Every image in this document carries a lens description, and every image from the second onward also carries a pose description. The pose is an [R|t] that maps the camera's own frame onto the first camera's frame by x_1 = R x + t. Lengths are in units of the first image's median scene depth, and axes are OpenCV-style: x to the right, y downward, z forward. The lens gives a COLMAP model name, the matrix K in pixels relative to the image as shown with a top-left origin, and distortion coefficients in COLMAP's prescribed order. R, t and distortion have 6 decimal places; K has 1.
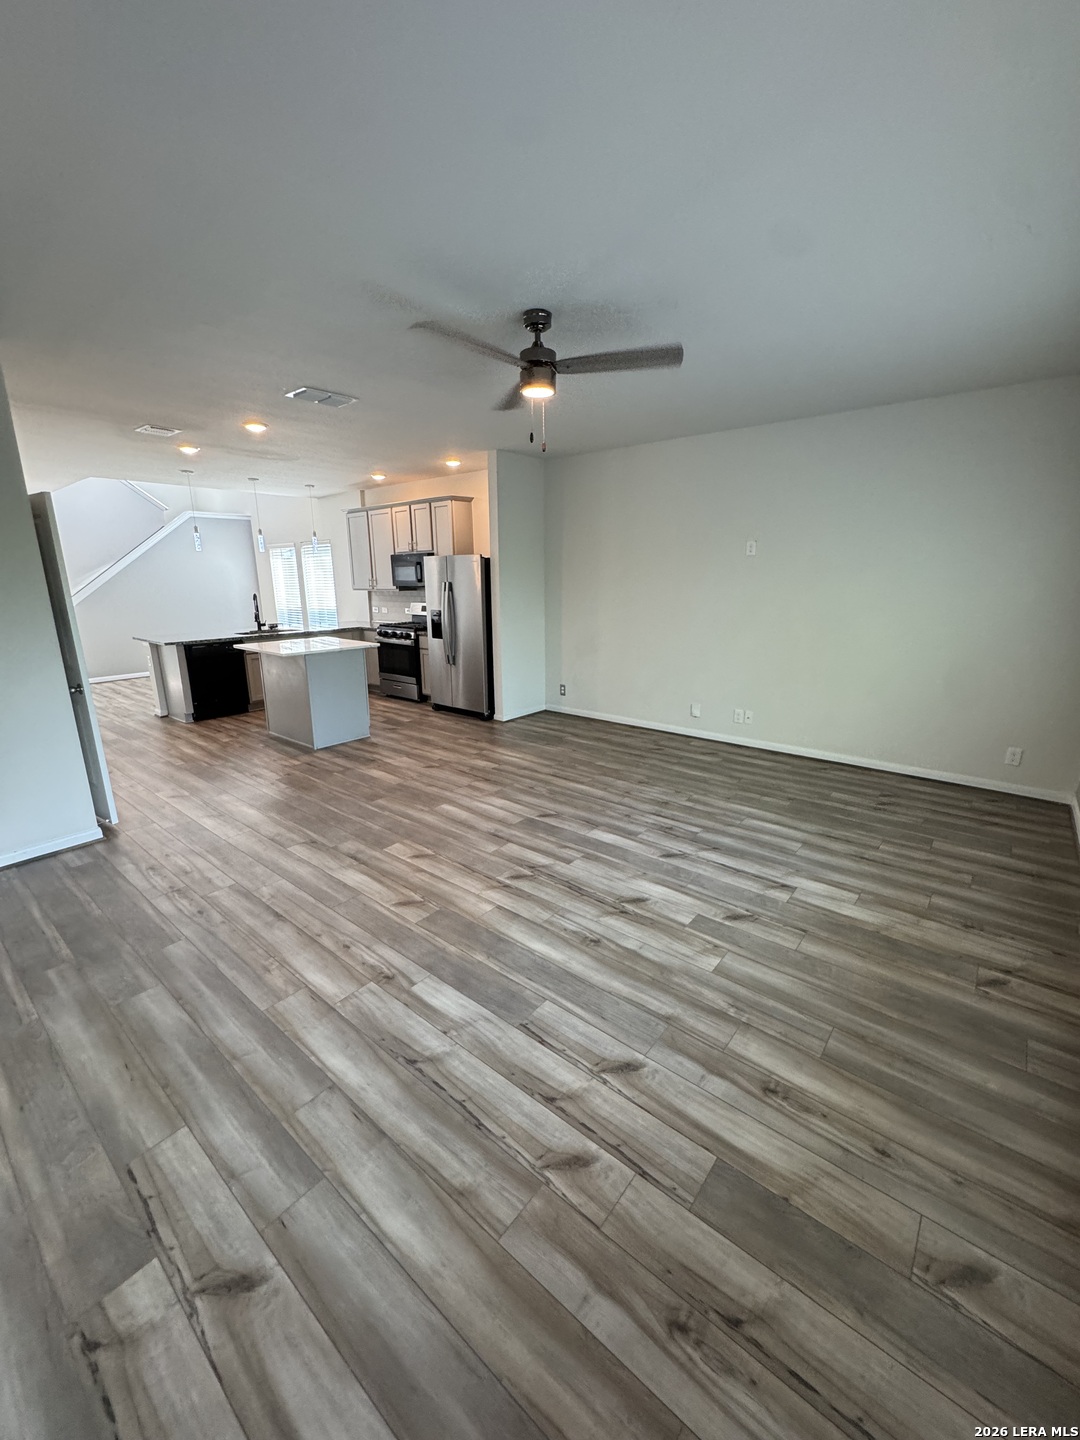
lens RADIAL K [[579.6, 0, 560.3], [0, 579.6, 730.0], [0, 0, 1]] dist [-0.002623, 0.000698]
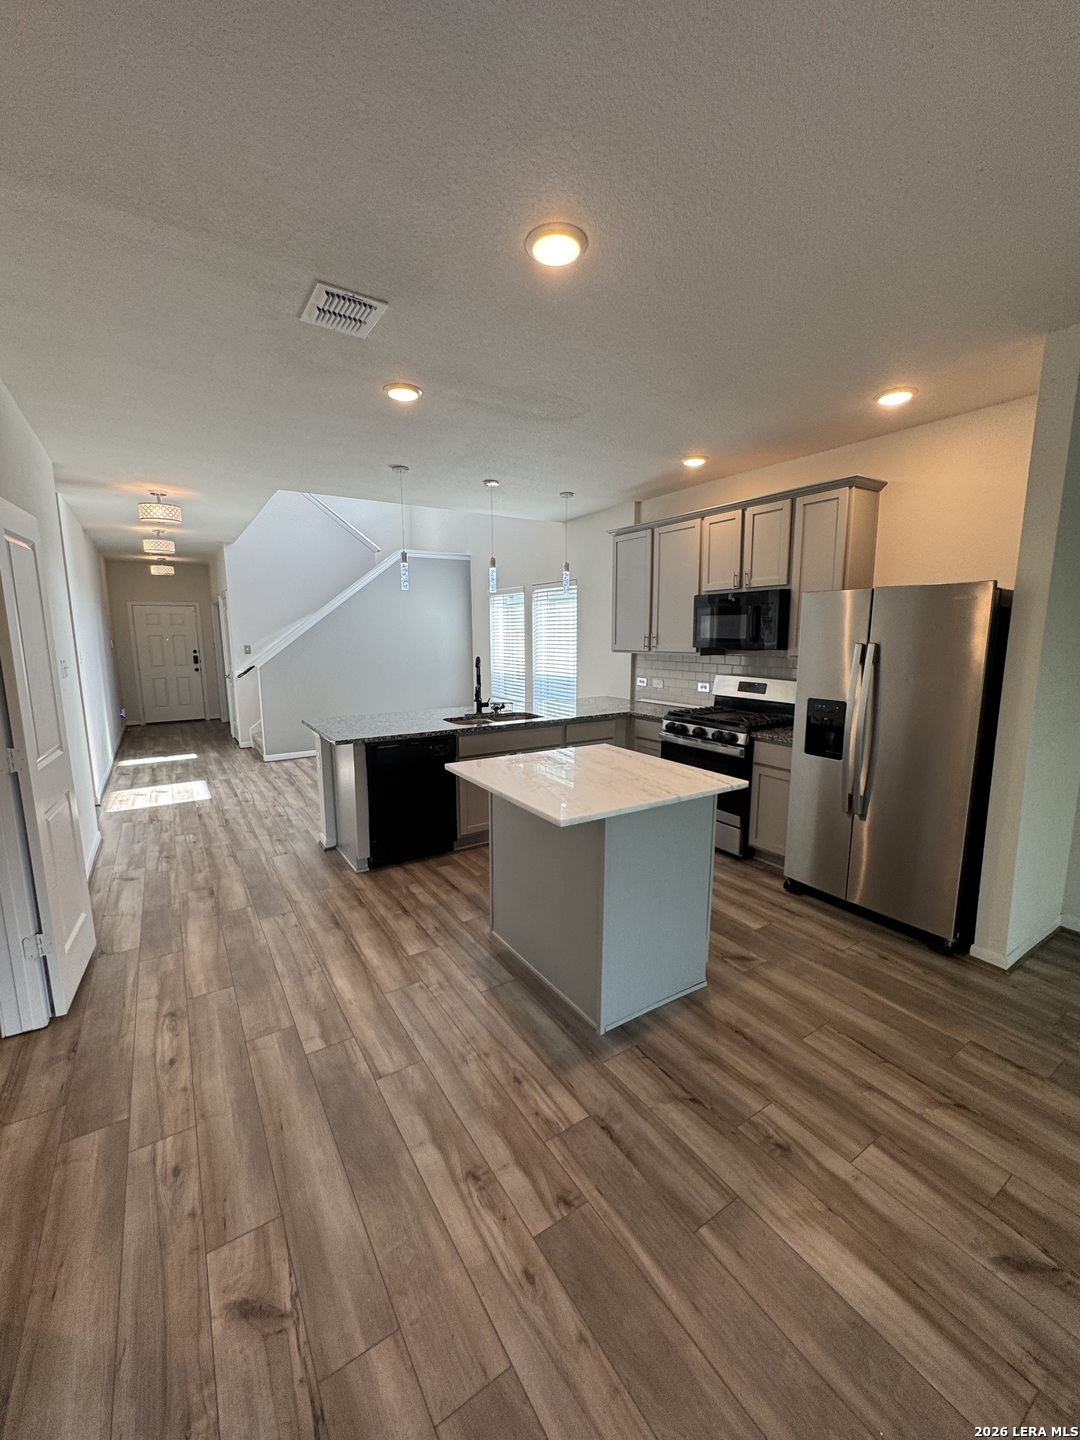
lens RADIAL K [[579.6, 0, 544.8], [0, 579.6, 721.7], [0, 0, 1]] dist [-0.002623, 0.000698]
pose [[0.951605, 0.052114, -0.302873, -0.265014], [-0.084371, 0.991952, -0.094407, -0.112009], [0.295515, 0.115392, 0.948344, 0.432976]]
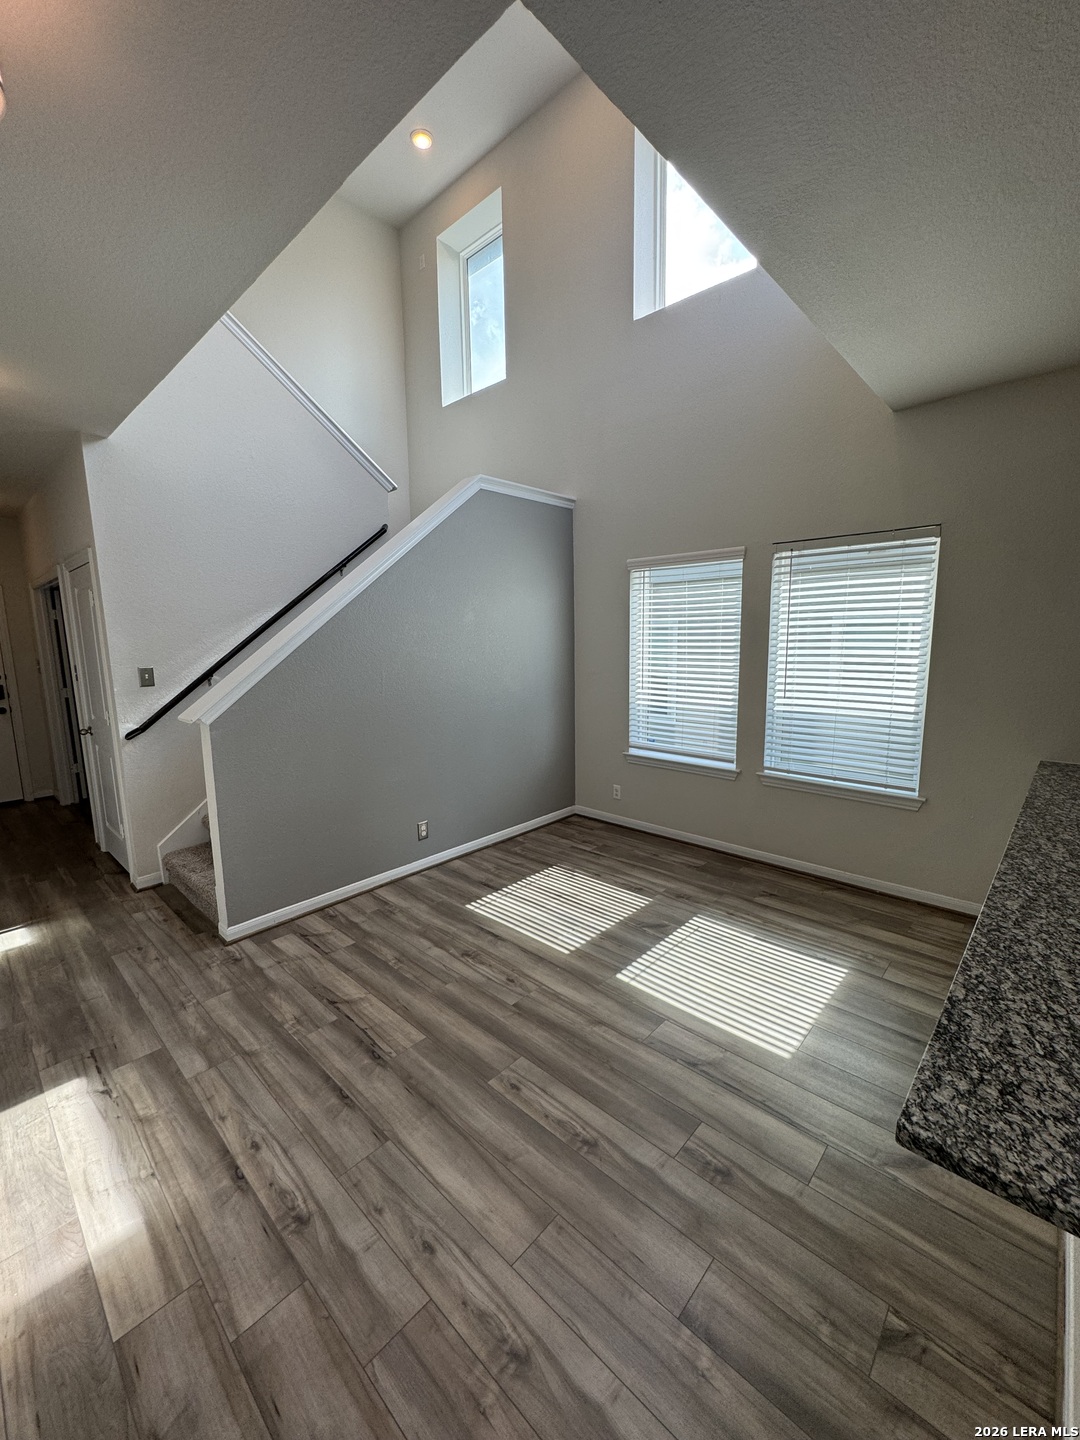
lens RADIAL K [[579.6, 0, 548.2], [0, 579.6, 723.7], [0, 0, 1]] dist [-0.002623, 0.000698]
pose [[0.997489, 0.005948, -0.070576, -0.746055], [-0.013630, 0.993962, -0.108876, -0.211149], [0.069503, 0.109564, 0.991547, 0.812664]]
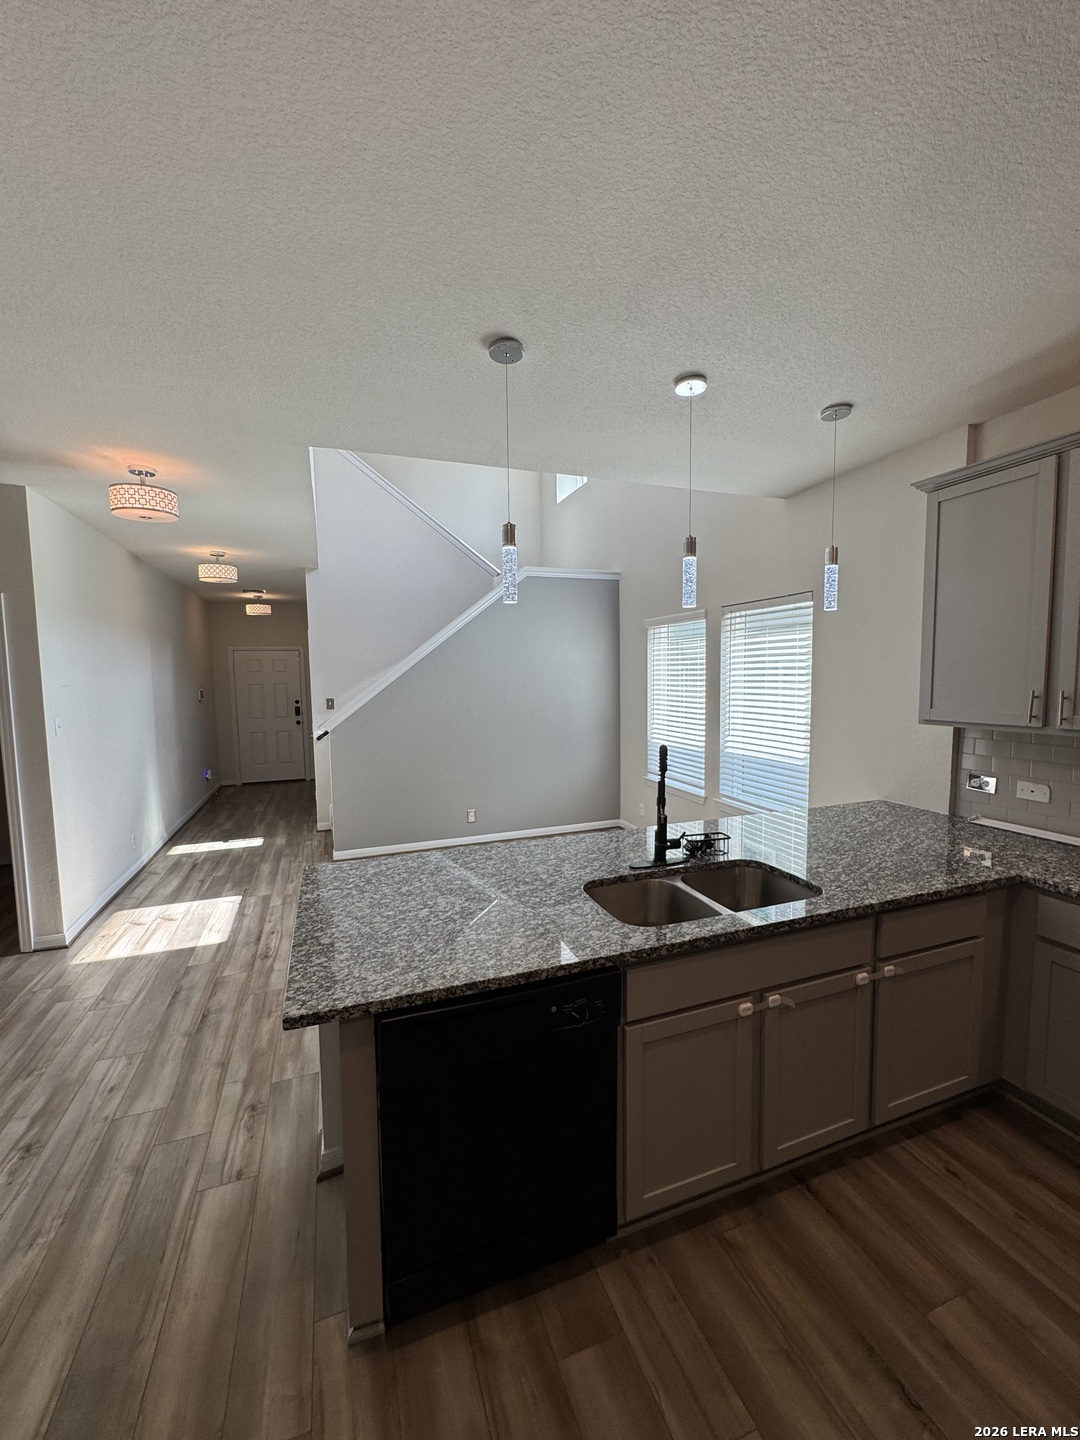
lens RADIAL K [[579.6, 0, 544.0], [0, 579.6, 726.0], [0, 0, 1]] dist [-0.002623, 0.000698]
pose [[0.858915, 0.043478, -0.510269, -0.431088], [-0.127760, 0.983077, -0.131288, -0.198468], [0.495926, 0.177957, 0.849934, 0.723379]]
